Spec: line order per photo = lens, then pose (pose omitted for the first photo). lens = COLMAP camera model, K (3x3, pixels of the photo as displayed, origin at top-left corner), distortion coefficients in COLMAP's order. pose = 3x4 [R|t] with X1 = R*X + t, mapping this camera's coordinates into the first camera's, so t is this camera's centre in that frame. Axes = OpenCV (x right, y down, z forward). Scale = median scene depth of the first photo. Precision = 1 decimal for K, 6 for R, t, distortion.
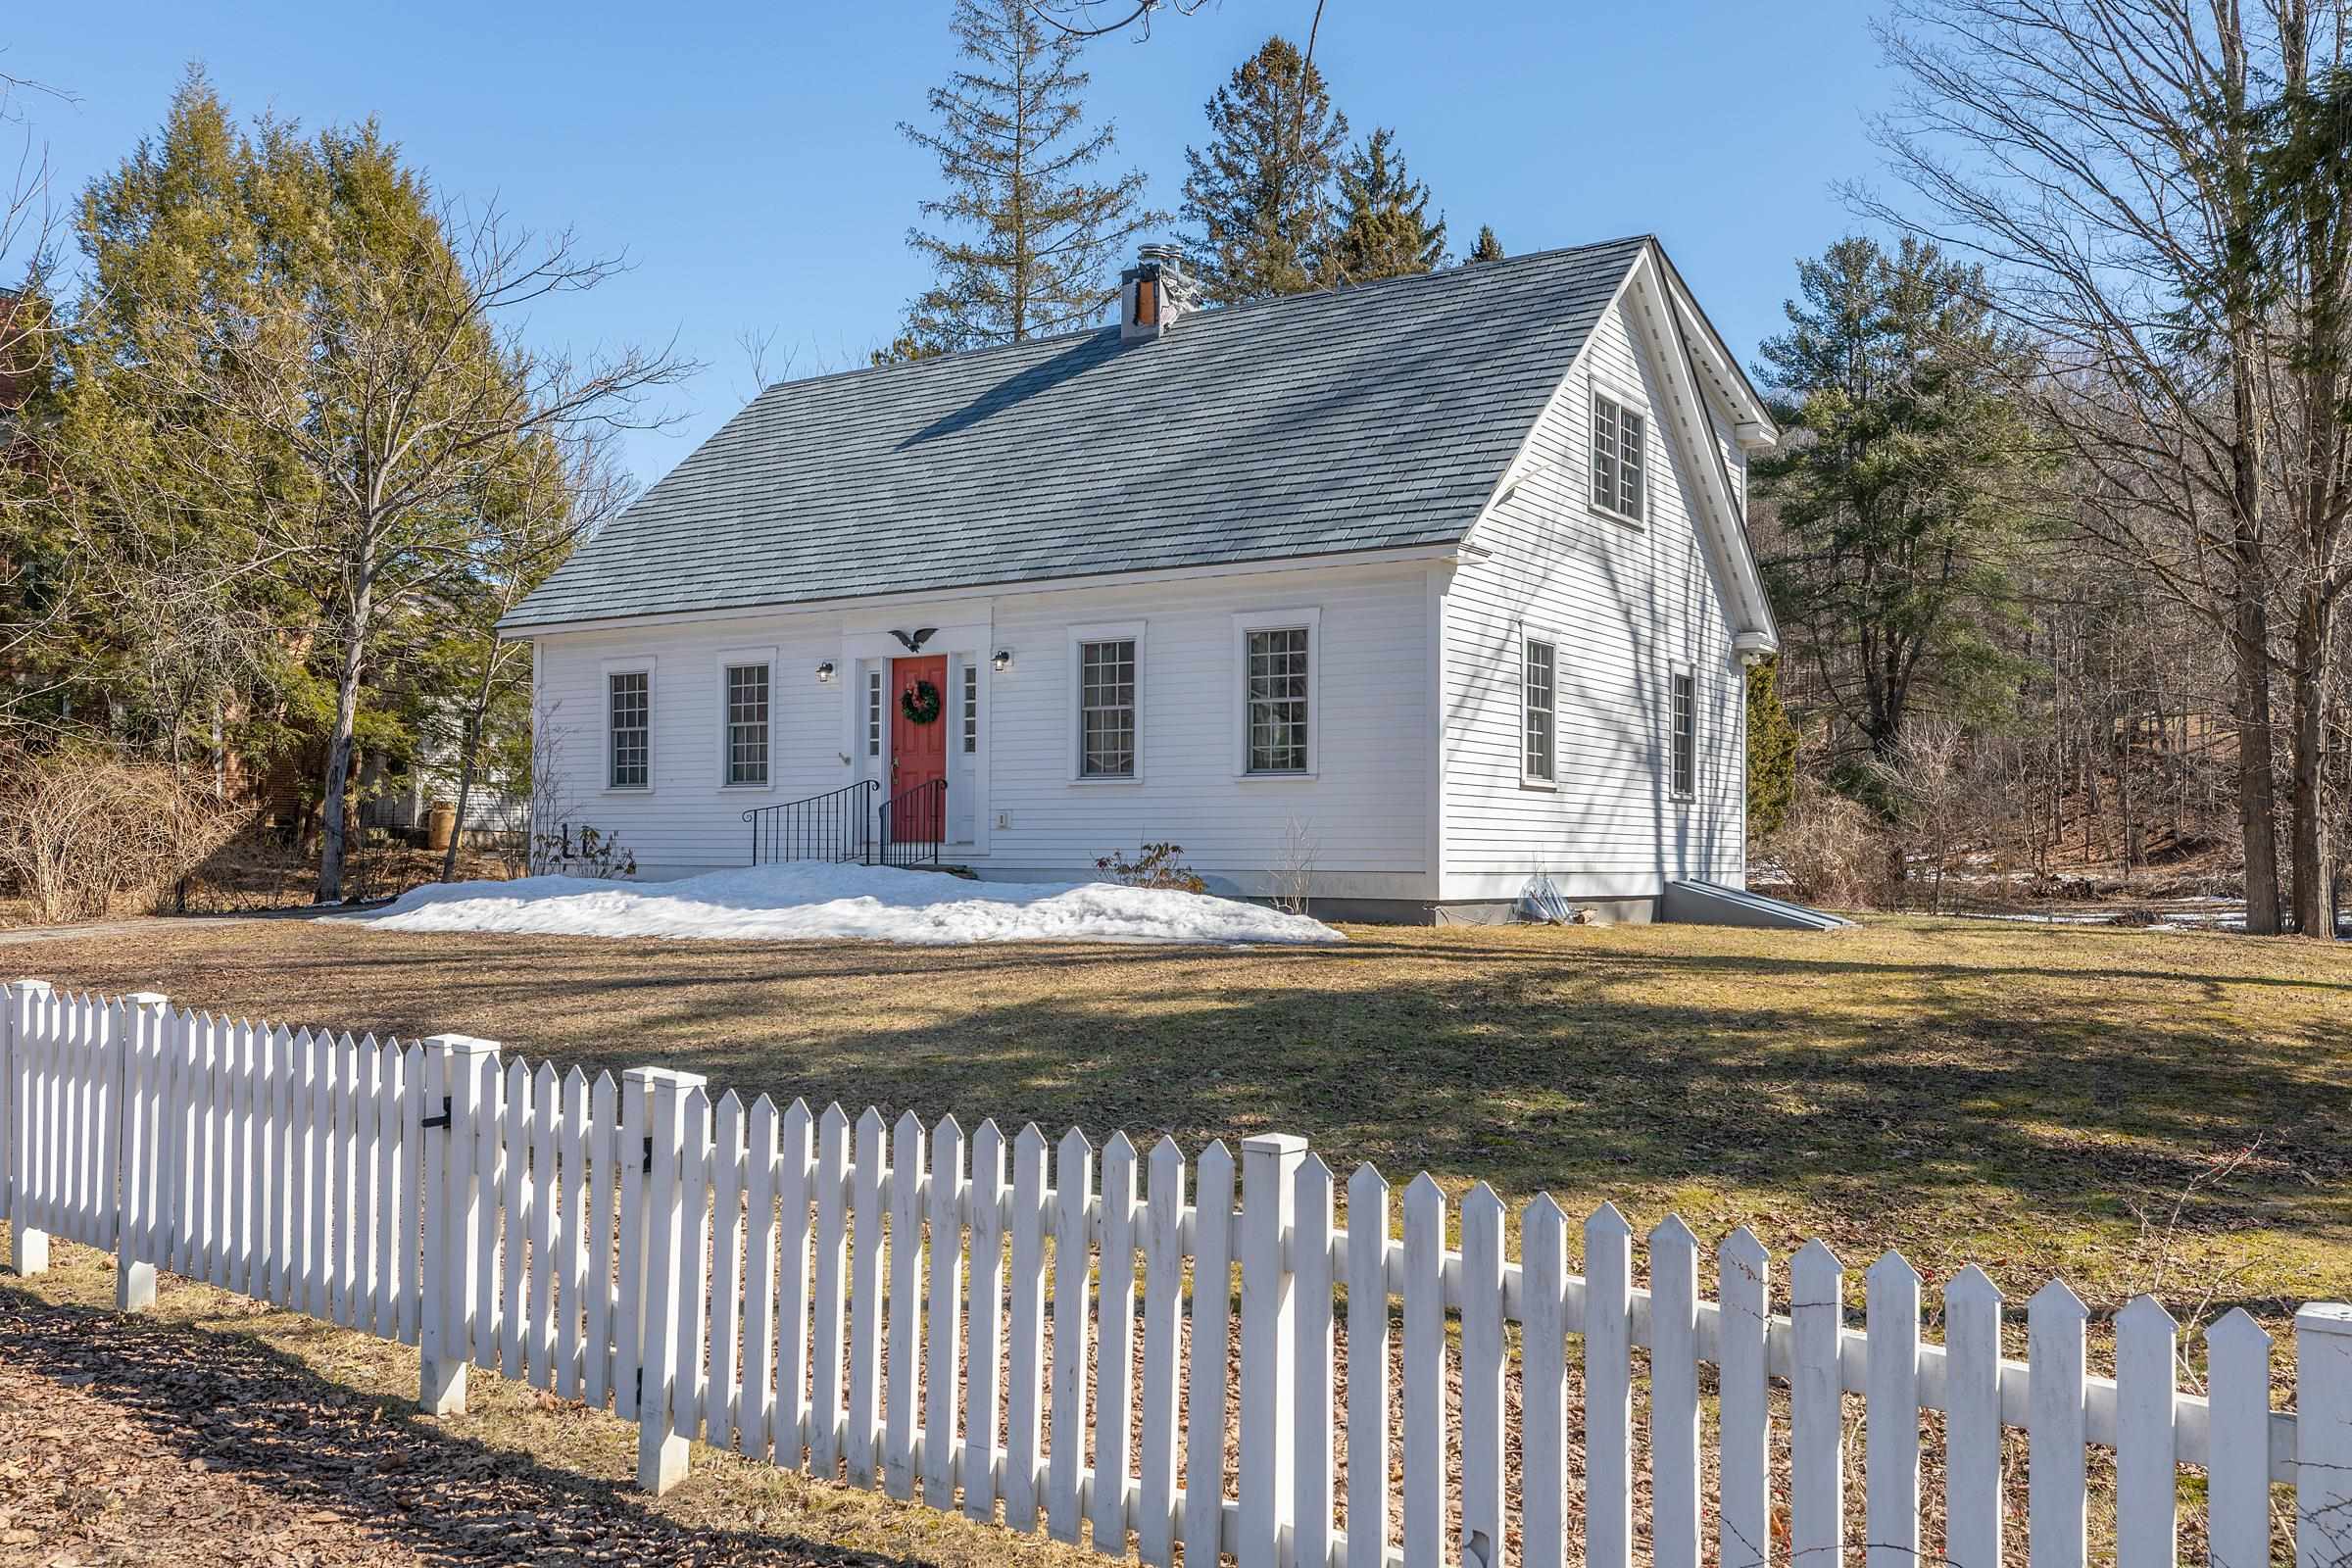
lens RADIAL K [[1900.3, 0, 1176.4], [0, 1900.3, 790.1], [0, 0, 1]] dist [-0.034769, -0.001776]
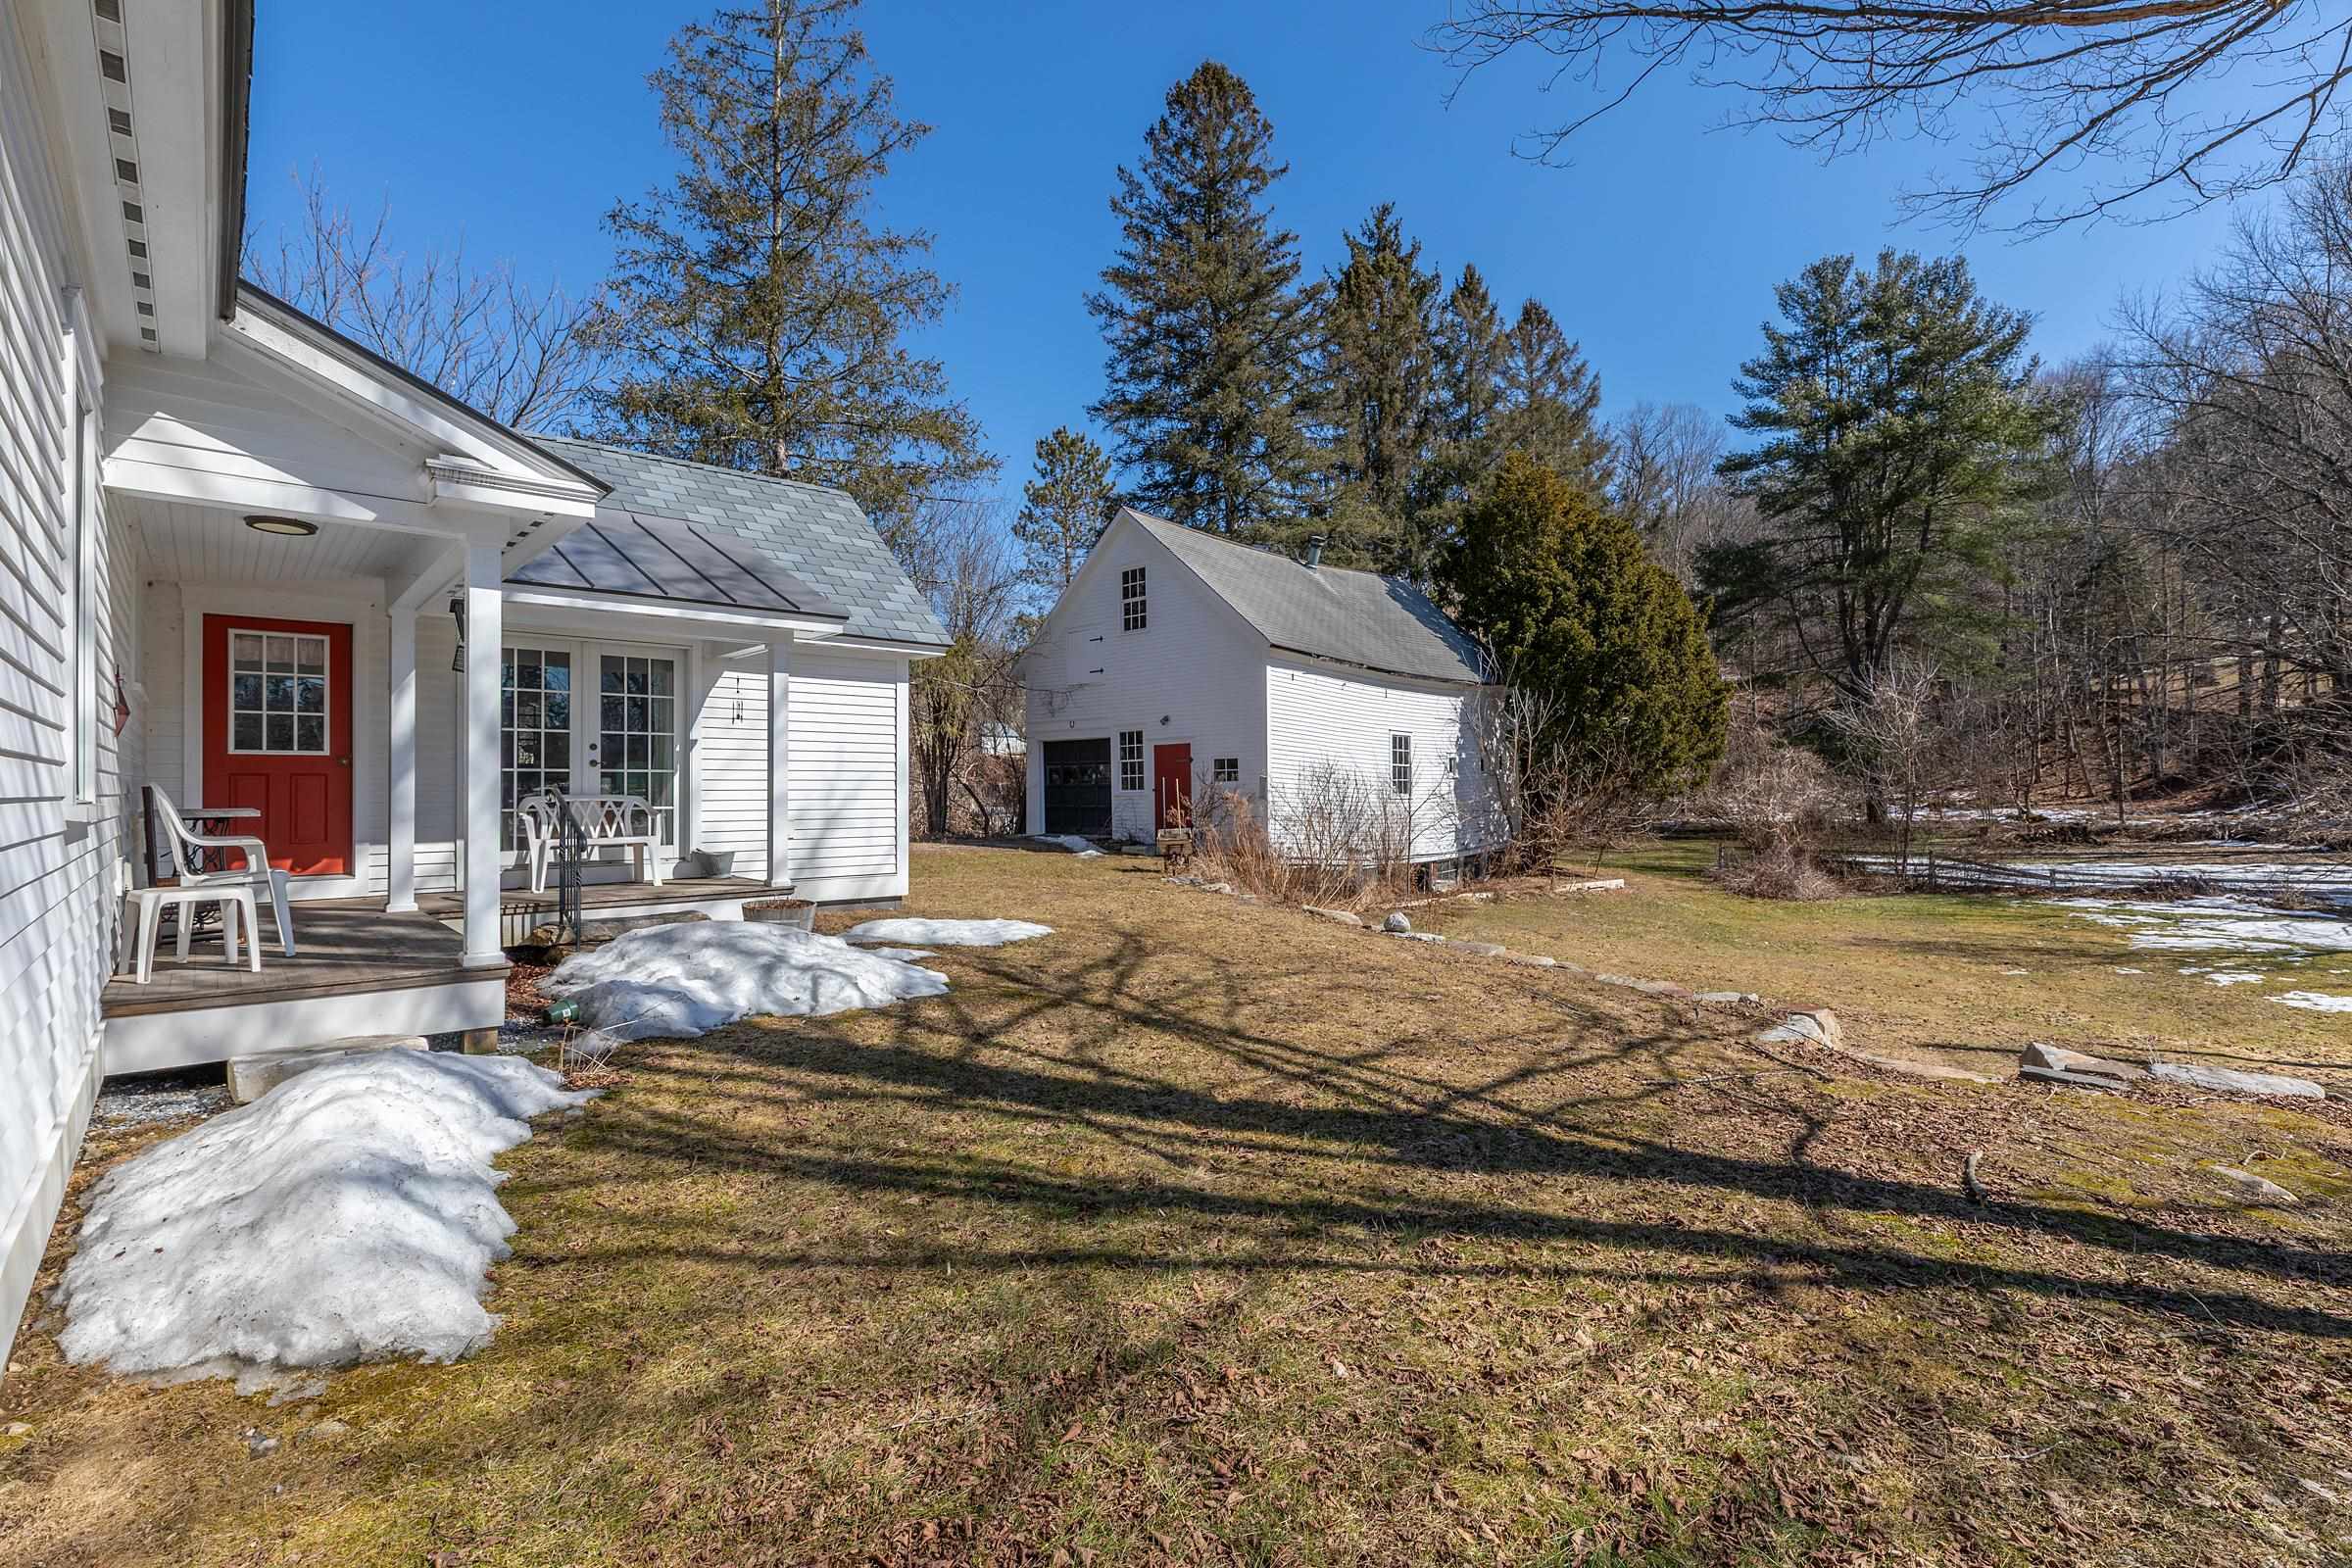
lens RADIAL K [[1087.8, 0, 1122.1], [0, 1087.8, 751.5], [0, 0, 1]] dist [0.001827, 0.000203]
pose [[0.967904, -0.009933, -0.251124, 0.107616], [0.010963, 0.999936, 0.002700, 0.000071], [0.251081, -0.005367, 0.967951, 0.254208]]
